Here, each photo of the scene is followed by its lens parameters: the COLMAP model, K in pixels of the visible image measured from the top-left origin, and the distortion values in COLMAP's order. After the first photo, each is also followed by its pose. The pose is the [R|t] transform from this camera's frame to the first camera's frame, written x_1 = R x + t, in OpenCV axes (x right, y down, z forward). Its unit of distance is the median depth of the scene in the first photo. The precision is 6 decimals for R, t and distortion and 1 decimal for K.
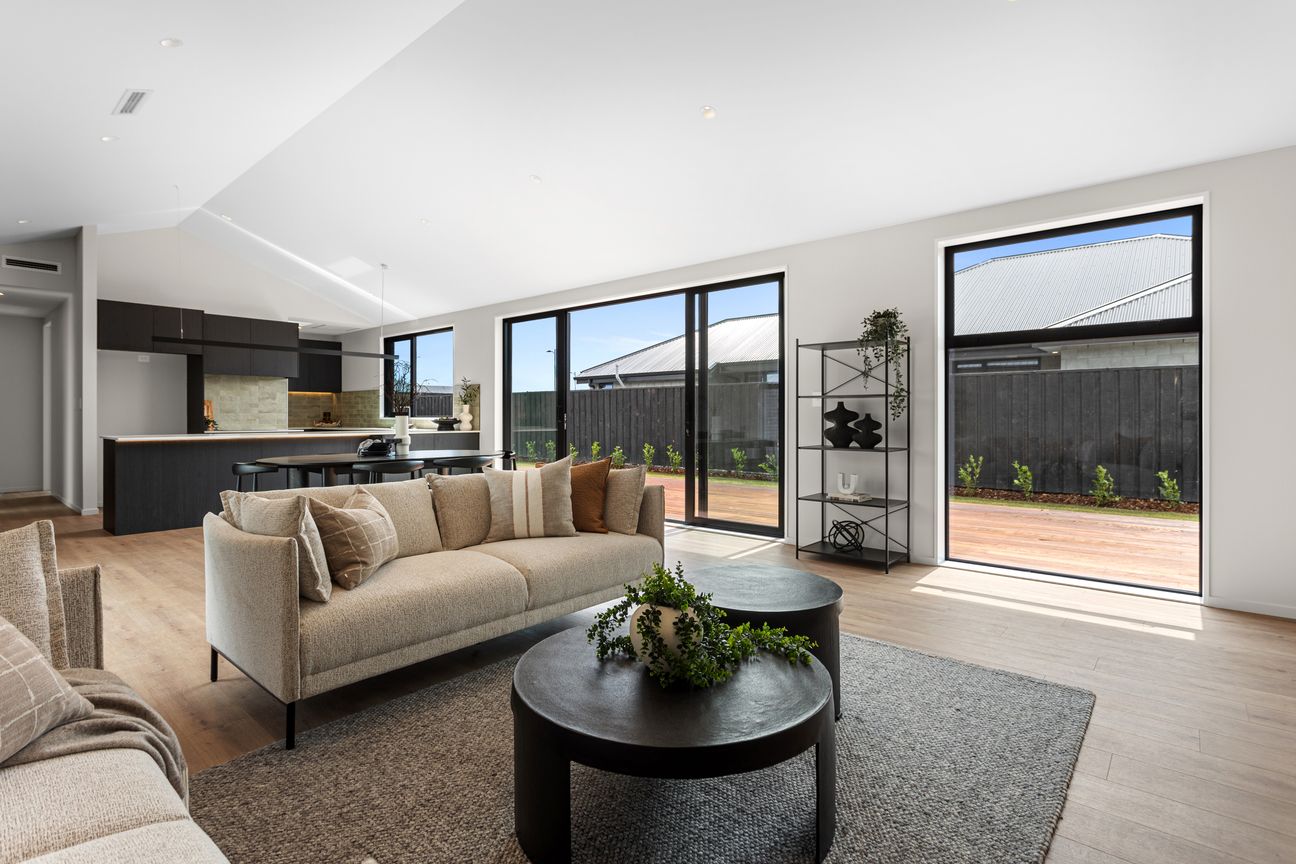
lens RADIAL K [[627.7, 0, 632.1], [0, 627.7, 418.8], [0, 0, 1]] dist [0.001153, 0.002315]
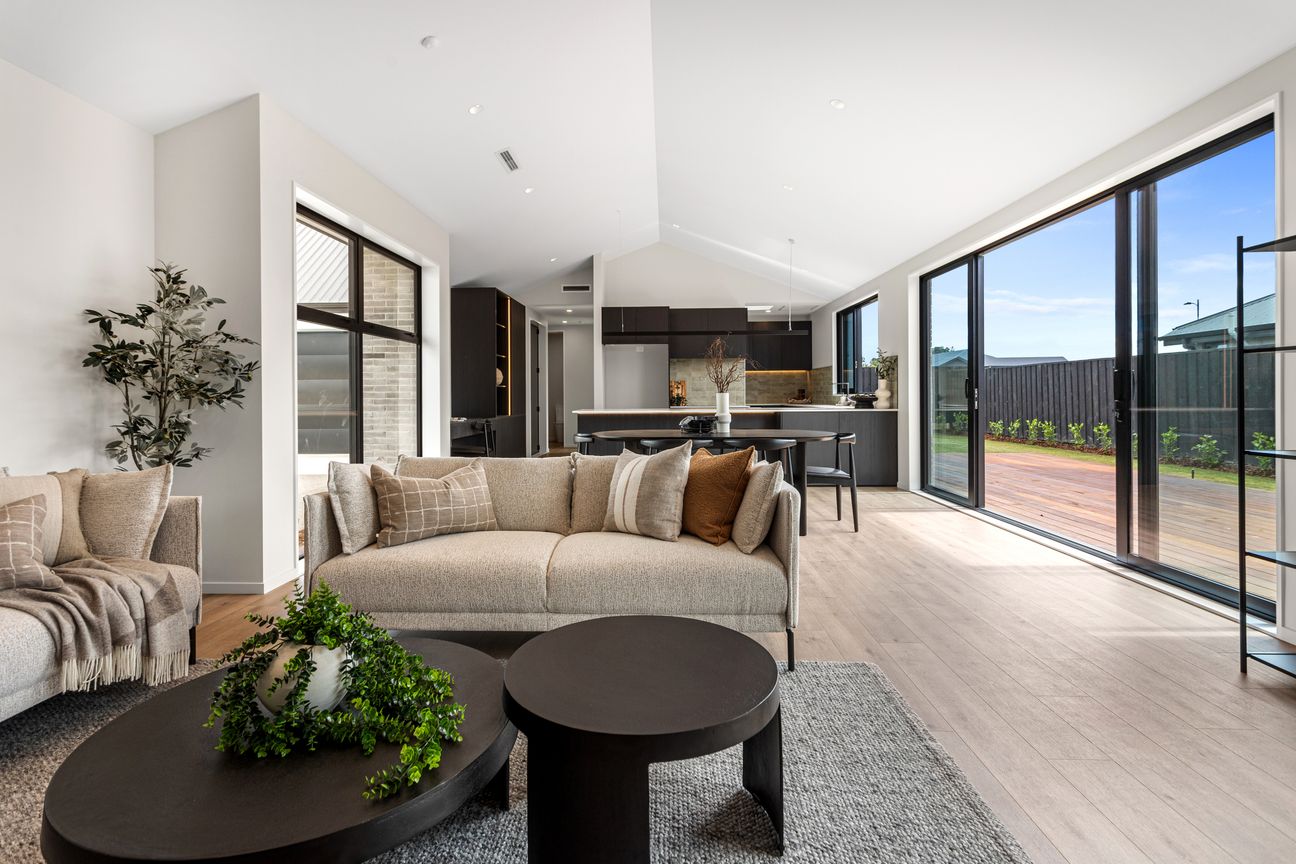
lens RADIAL K [[627.7, 0, 636.5], [0, 627.7, 393.9], [0, 0, 1]] dist [0.001153, 0.002315]
pose [[0.636641, -0.005134, -0.771143, 0.192778], [0.003881, 0.999987, -0.003454, -0.000430], [0.771150, -0.000794, 0.636652, 0.169078]]
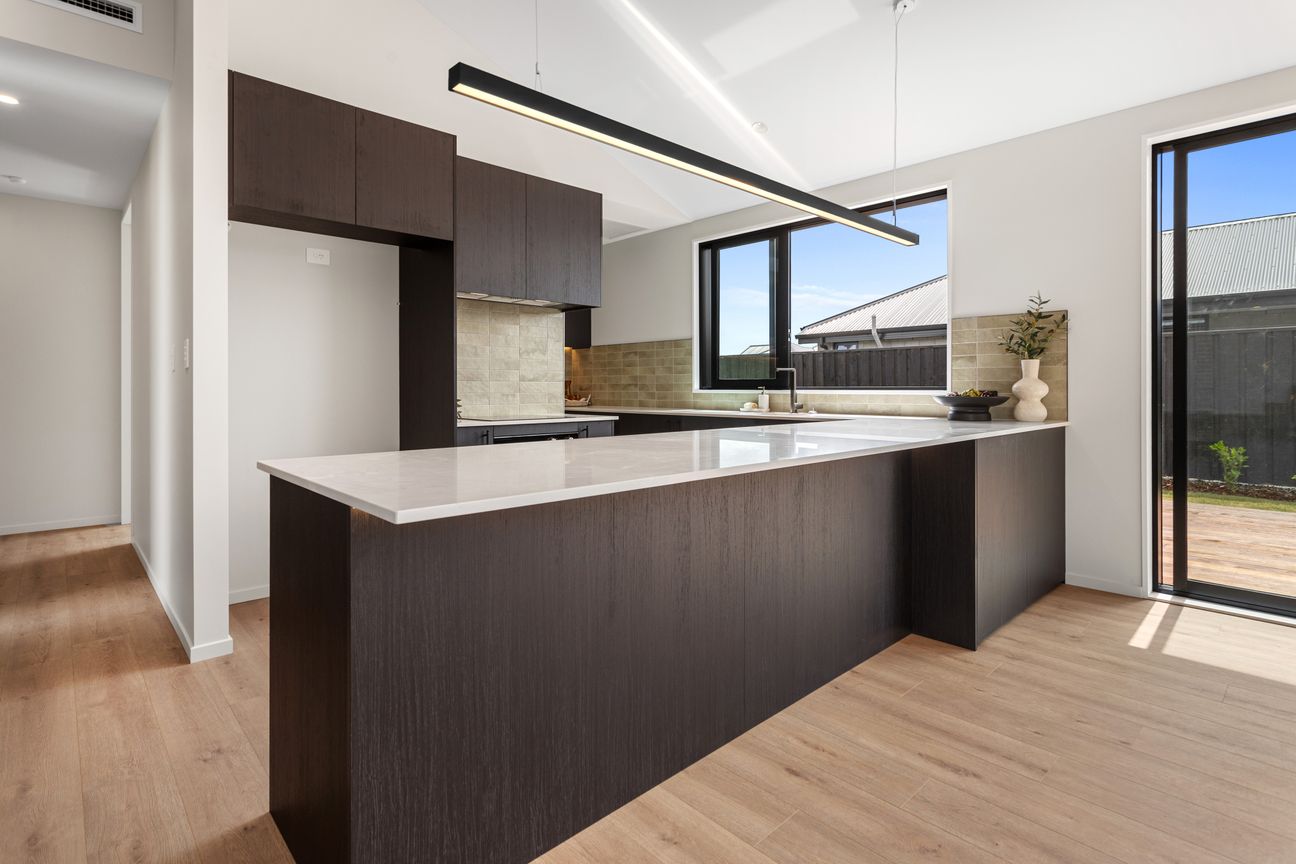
lens RADIAL K [[627.7, 0, 631.9], [0, 627.7, 390.9], [0, 0, 1]] dist [0.001153, 0.002315]
pose [[0.995093, -0.000334, -0.098947, -0.485052], [0.000463, 0.999999, 0.001279, -0.002289], [0.098946, -0.001318, 0.995092, 0.549771]]
